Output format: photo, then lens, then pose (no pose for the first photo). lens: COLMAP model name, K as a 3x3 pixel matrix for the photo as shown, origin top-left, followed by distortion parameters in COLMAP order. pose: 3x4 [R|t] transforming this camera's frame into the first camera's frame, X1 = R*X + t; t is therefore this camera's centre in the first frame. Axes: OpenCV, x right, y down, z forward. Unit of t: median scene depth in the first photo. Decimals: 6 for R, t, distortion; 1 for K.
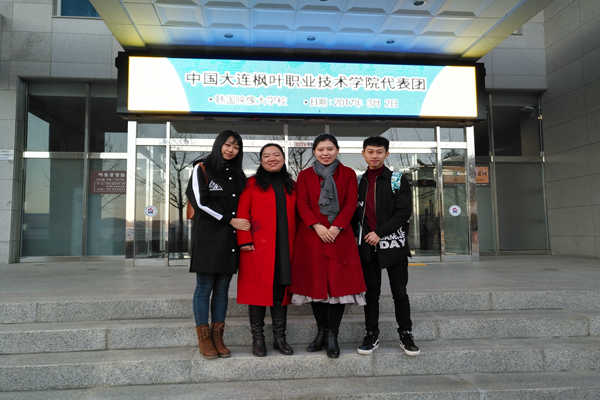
lens RADIAL K [[459.8, 0, 300.0], [0, 459.8, 200.0], [0, 0, 1]] dist [-0.103936, 0.164294]
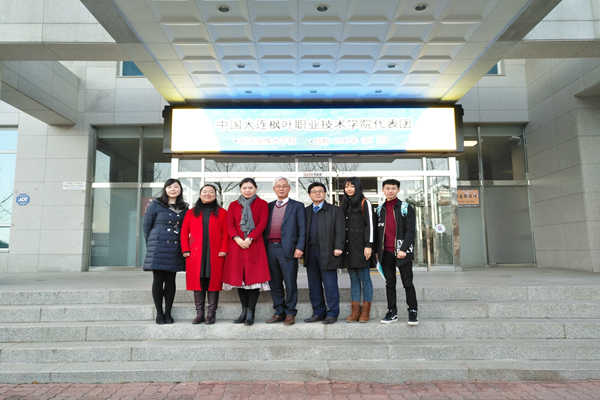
lens RADIAL K [[459.8, 0, 300.0], [0, 459.8, 200.0], [0, 0, 1]] dist [-0.103936, 0.164294]
pose [[0.995267, -0.009945, -0.096665, 0.095571], [0.005942, 0.999116, -0.041614, -0.003895], [0.096994, 0.040843, 0.994447, -0.218936]]
